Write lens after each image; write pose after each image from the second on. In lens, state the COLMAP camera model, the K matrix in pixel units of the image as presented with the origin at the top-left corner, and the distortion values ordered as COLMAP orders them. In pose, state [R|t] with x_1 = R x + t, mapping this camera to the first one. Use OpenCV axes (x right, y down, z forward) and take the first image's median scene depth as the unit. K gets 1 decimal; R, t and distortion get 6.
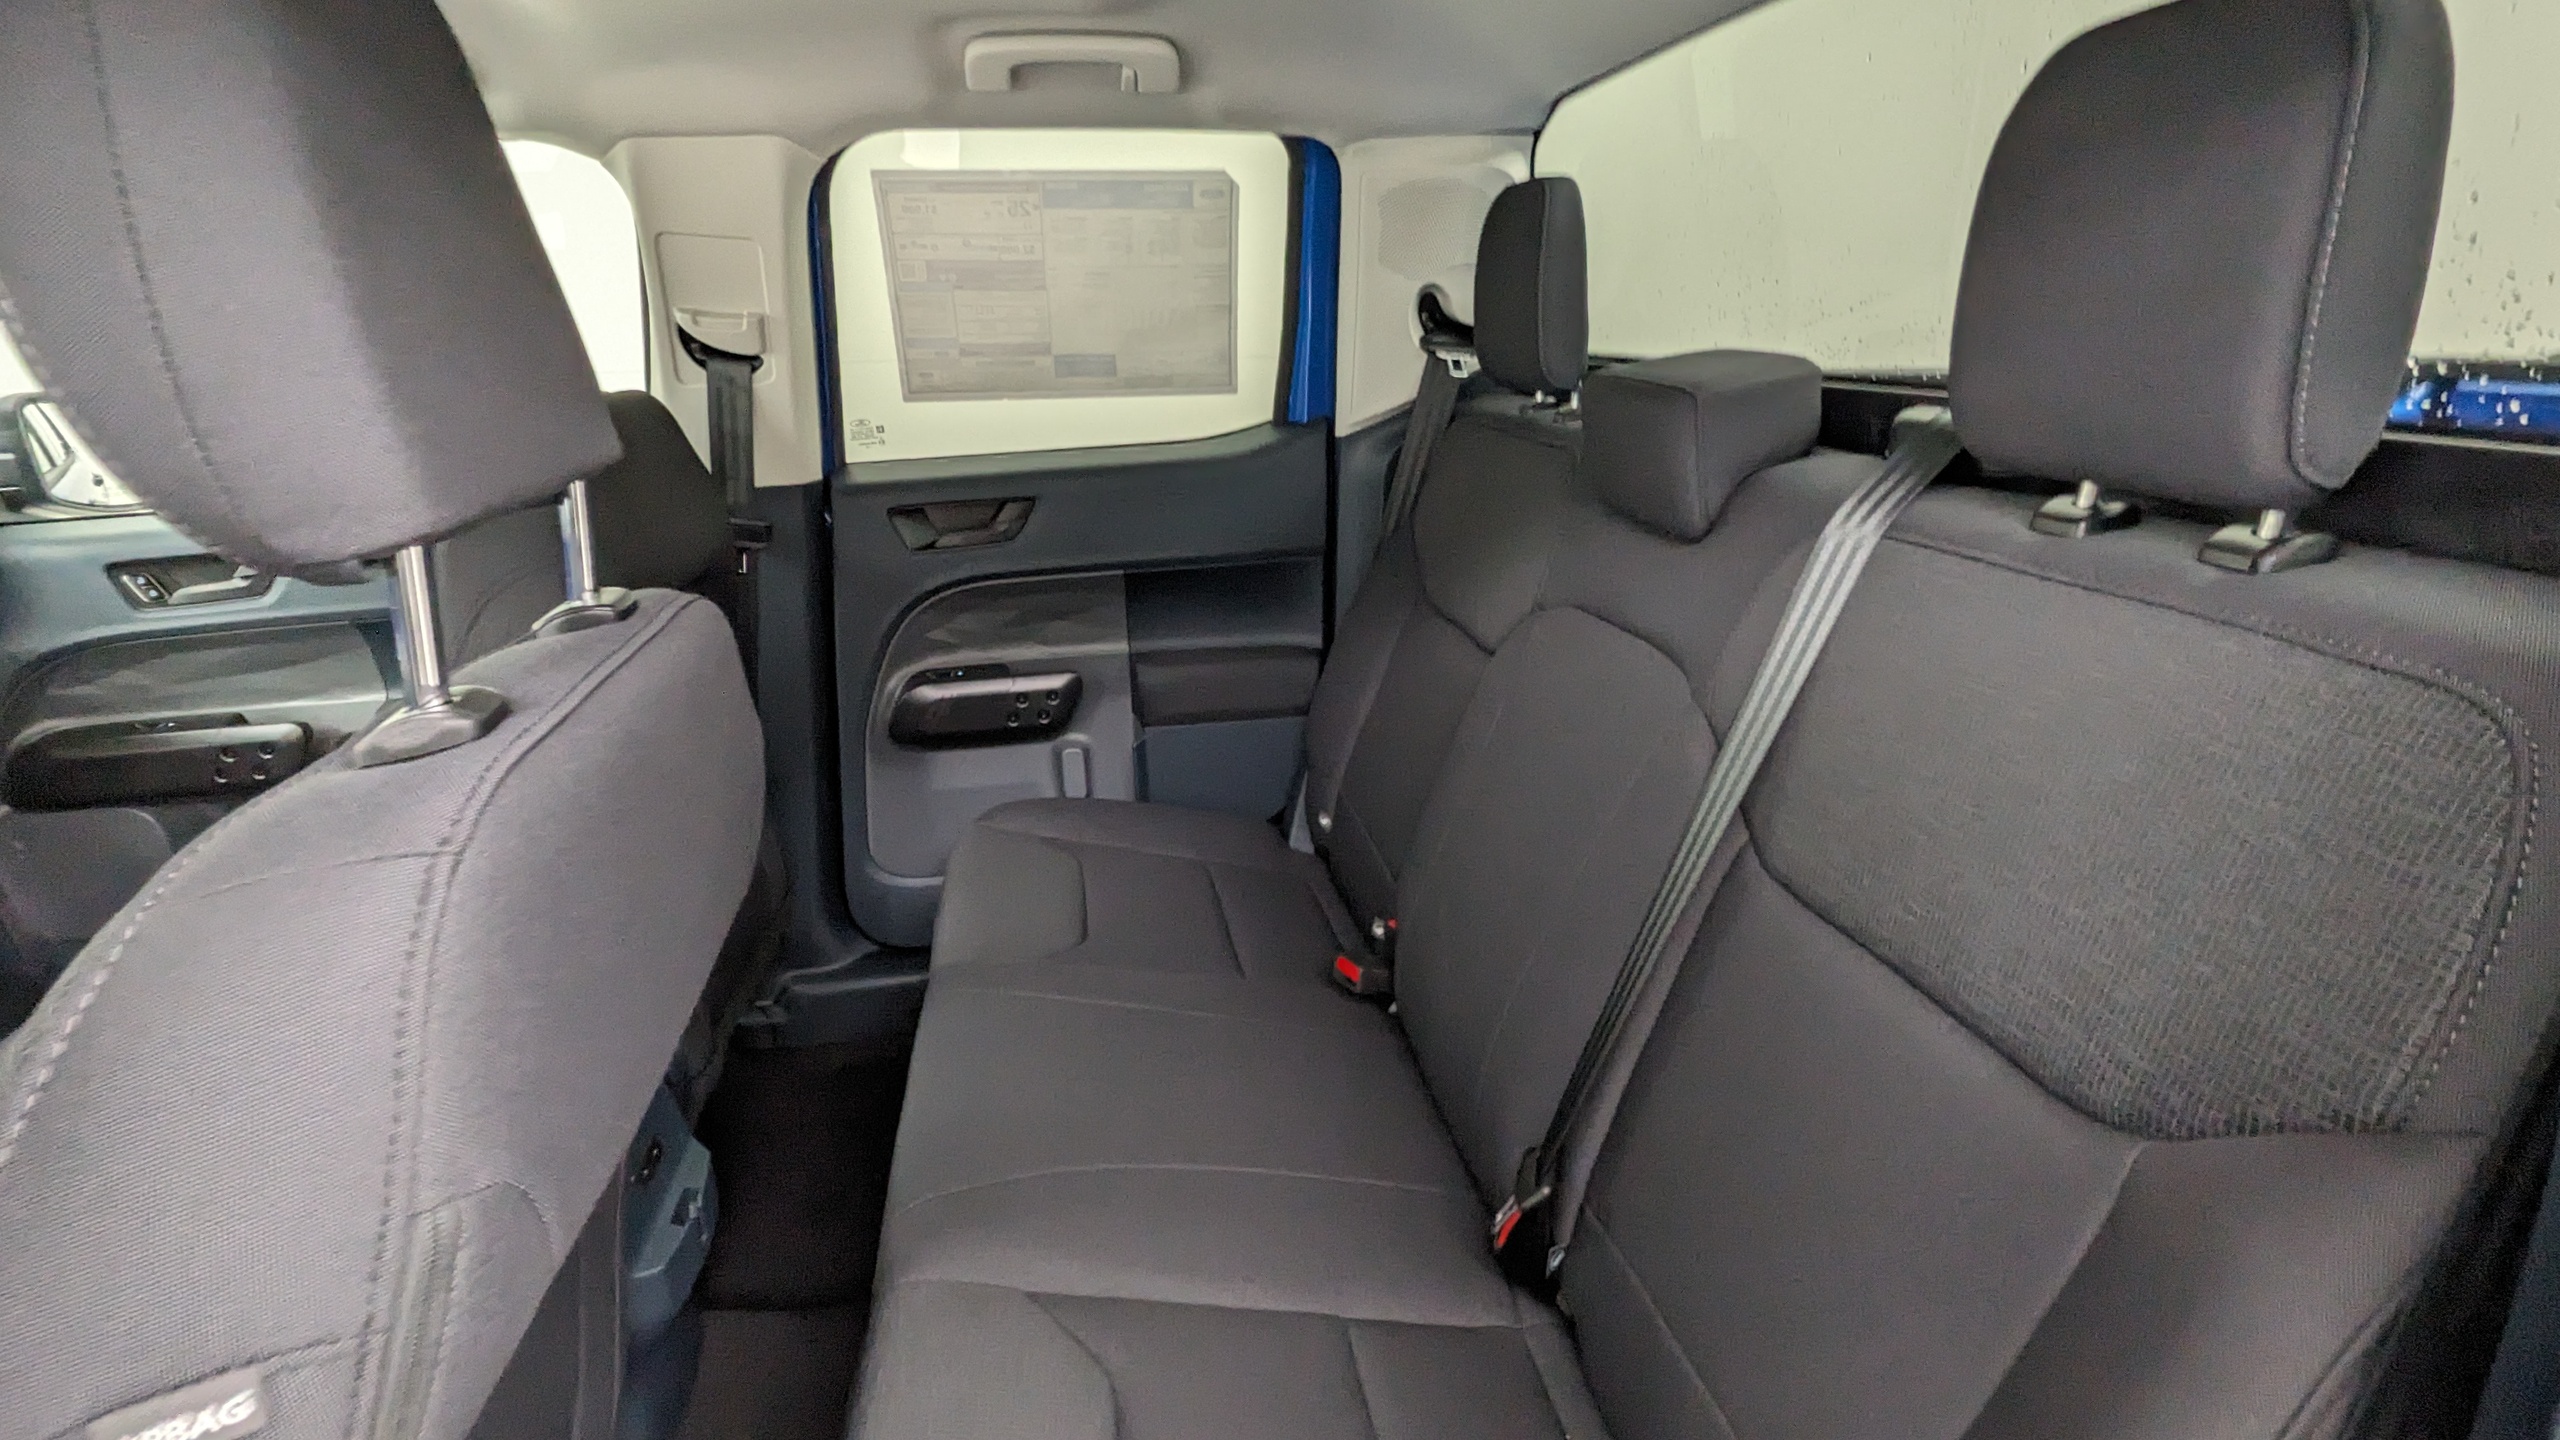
lens RADIAL K [[1209.7, 0, 1275.8], [0, 1209.7, 714.7], [0, 0, 1]] dist [0.000684, -0.003267]
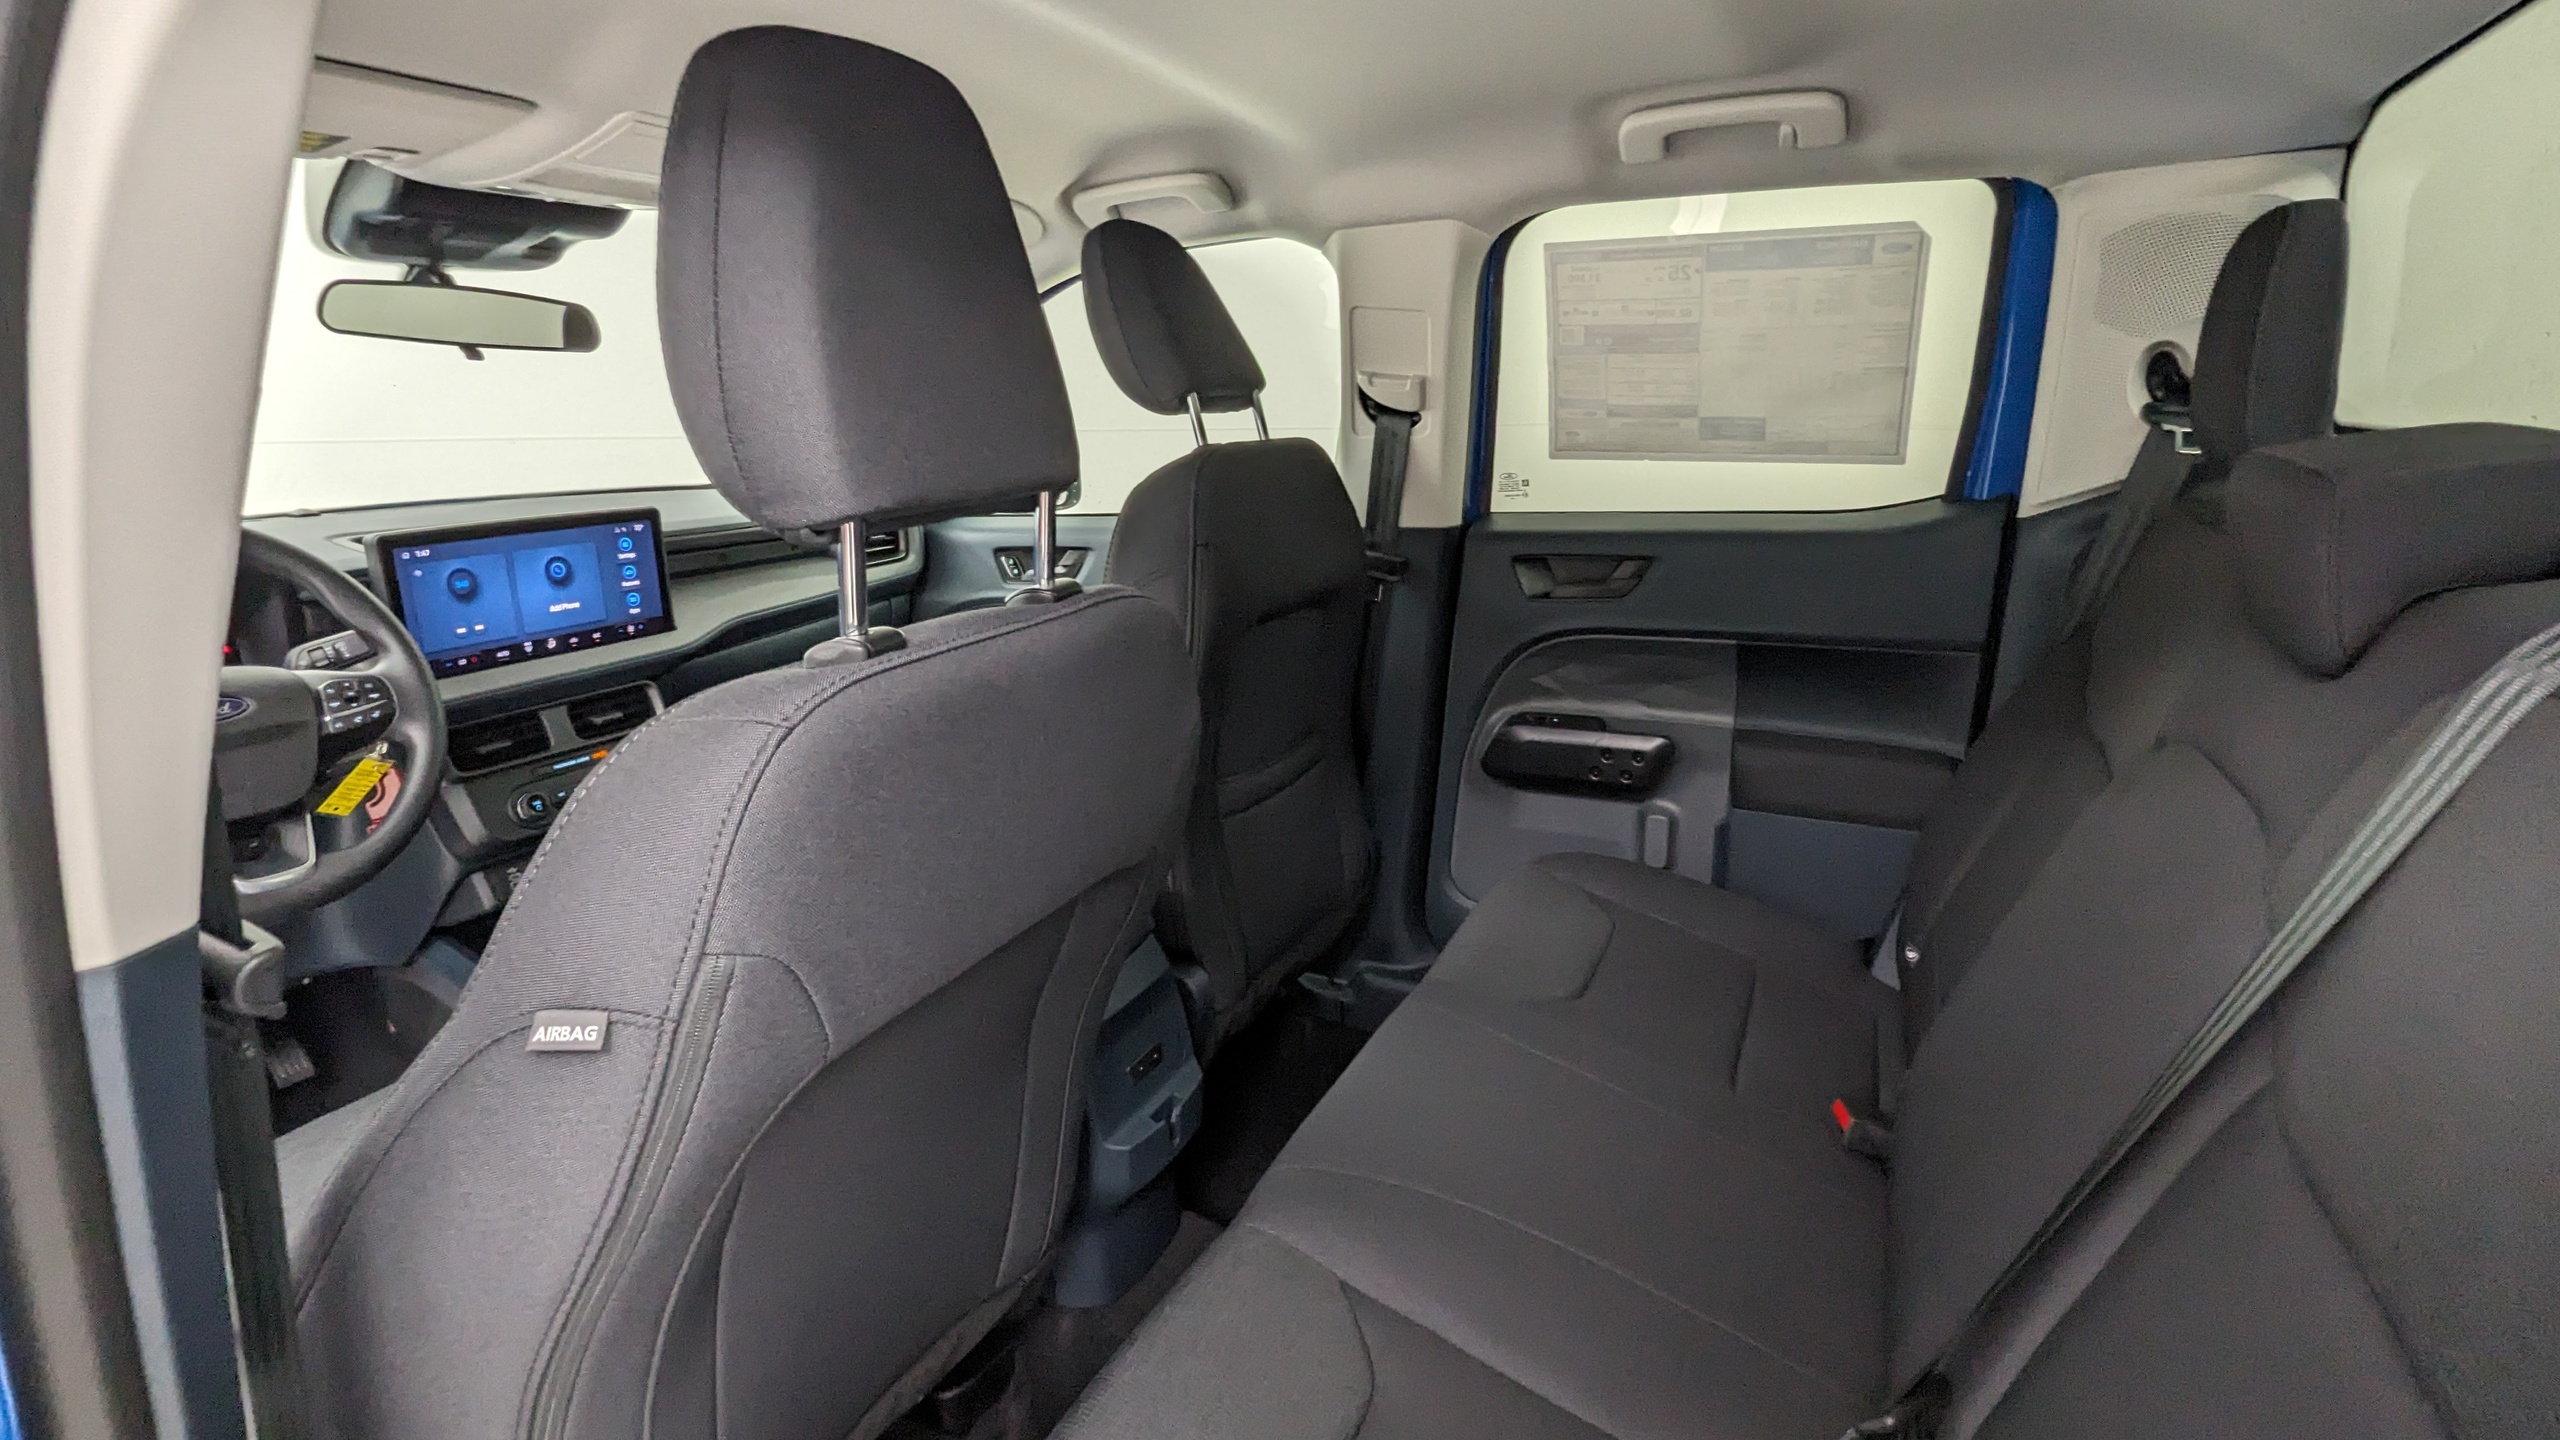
lens RADIAL K [[1209.7, 0, 1298.6], [0, 1209.7, 715.9], [0, 0, 1]] dist [0.000684, -0.003267]
pose [[0.816388, 0.157186, -0.555701, 0.143684], [-0.184236, 0.982855, 0.007348, -0.005444], [0.547328, 0.096381, 0.831350, 0.025356]]
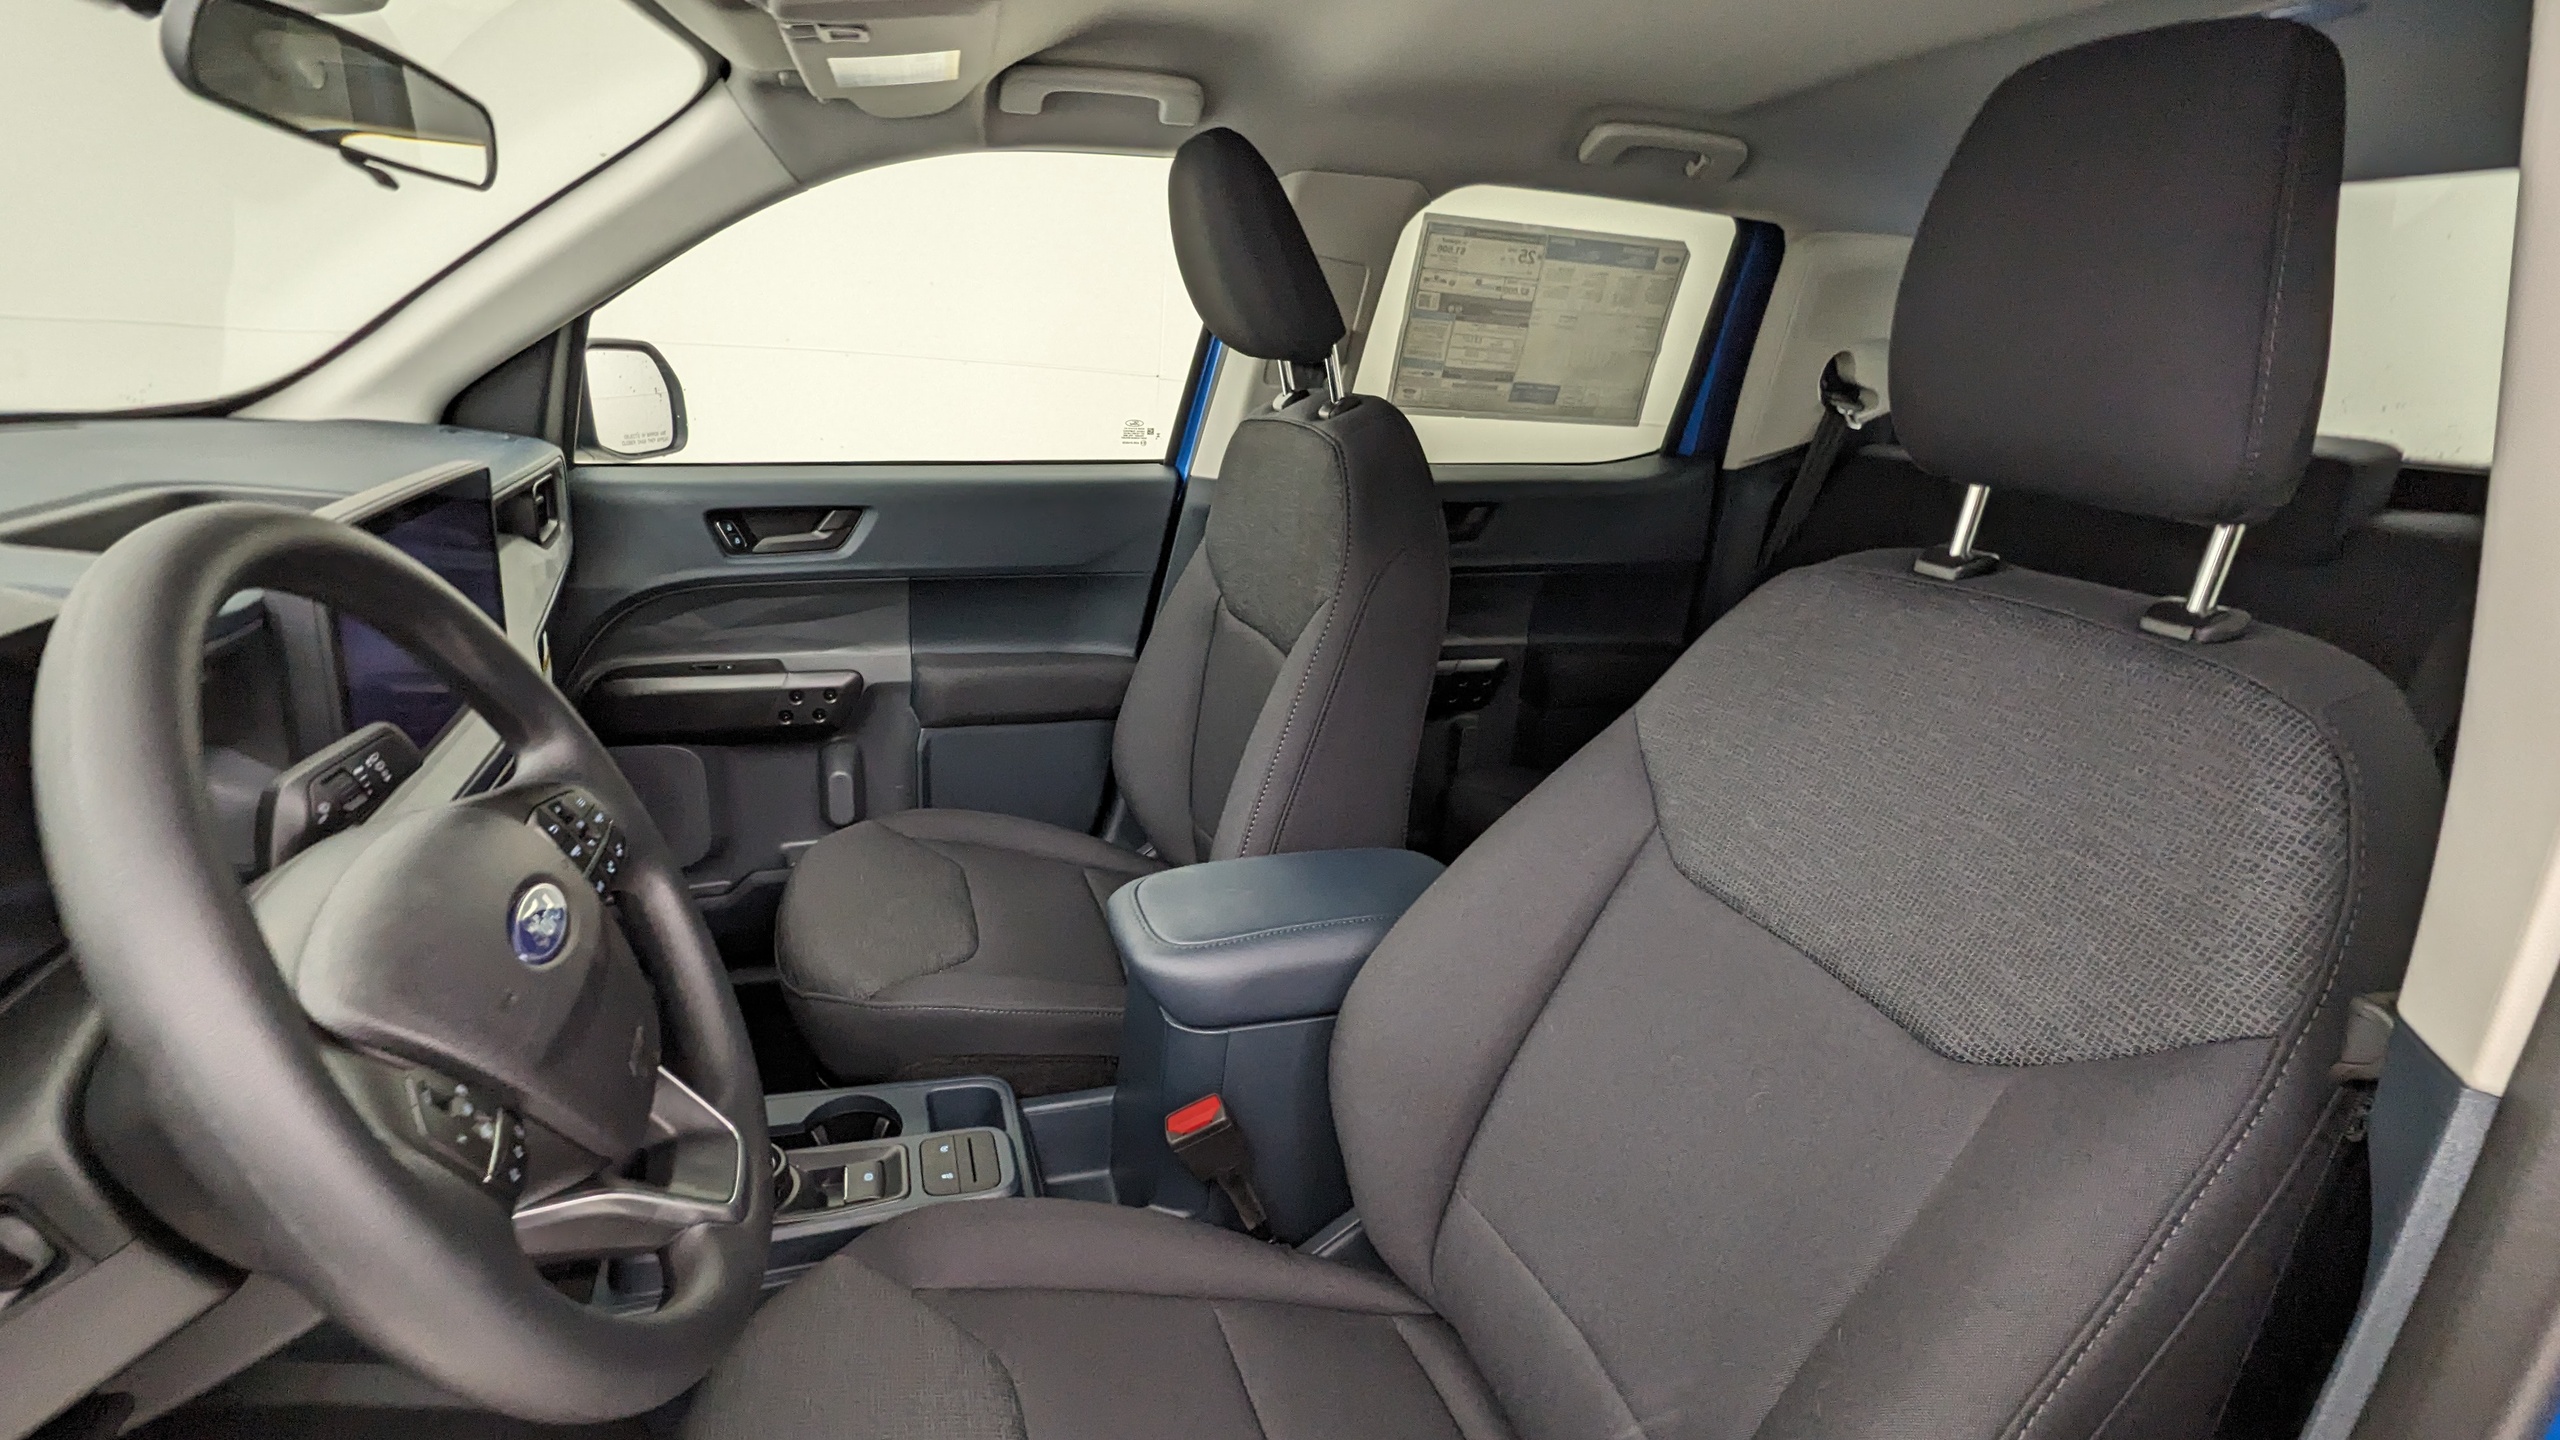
lens RADIAL K [[1209.7, 0, 1276.6], [0, 1209.7, 708.4], [0, 0, 1]] dist [0.000684, -0.003267]
pose [[0.985894, 0.036969, 0.163239, -0.619097], [-0.033767, 0.999180, -0.022347, 0.050531], [-0.163931, 0.016519, 0.986333, -0.103623]]
